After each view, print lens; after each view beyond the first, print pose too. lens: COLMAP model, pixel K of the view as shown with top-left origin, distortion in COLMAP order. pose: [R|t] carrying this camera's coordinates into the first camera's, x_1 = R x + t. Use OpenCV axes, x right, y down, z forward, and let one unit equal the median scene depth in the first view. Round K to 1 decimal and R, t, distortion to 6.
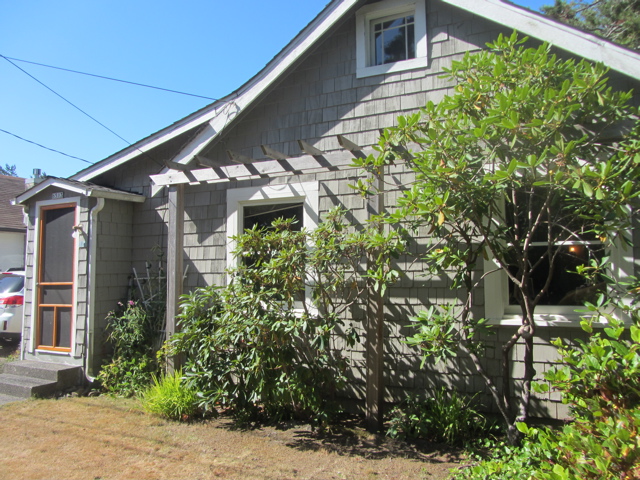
lens RADIAL K [[558.8, 0, 319.5], [0, 558.8, 239.4], [0, 0, 1]] dist [-0.015276, -0.018258]
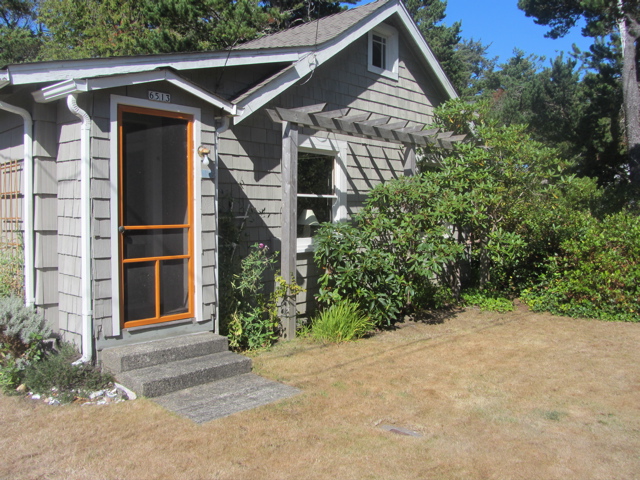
lens RADIAL K [[573.5, 0, 319.0], [0, 573.5, 241.8], [0, 0, 1]] dist [-0.056947, 0.003611]
pose [[0.232767, -0.041165, 0.971661, -1.186260], [-0.063135, 0.996357, 0.057335, 0.048046], [-0.970481, -0.074691, 0.229320, 0.687379]]
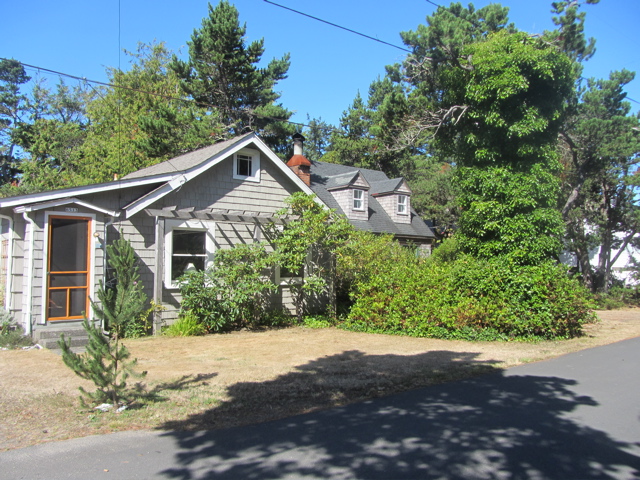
lens RADIAL K [[558.8, 0, 321.9], [0, 558.8, 235.6], [0, 0, 1]] dist [-0.015276, -0.018258]
pose [[0.331444, 0.055956, 0.941814, -1.706353], [-0.059890, 0.997474, -0.038186, 0.001960], [-0.941572, -0.043748, 0.333958, -0.079655]]
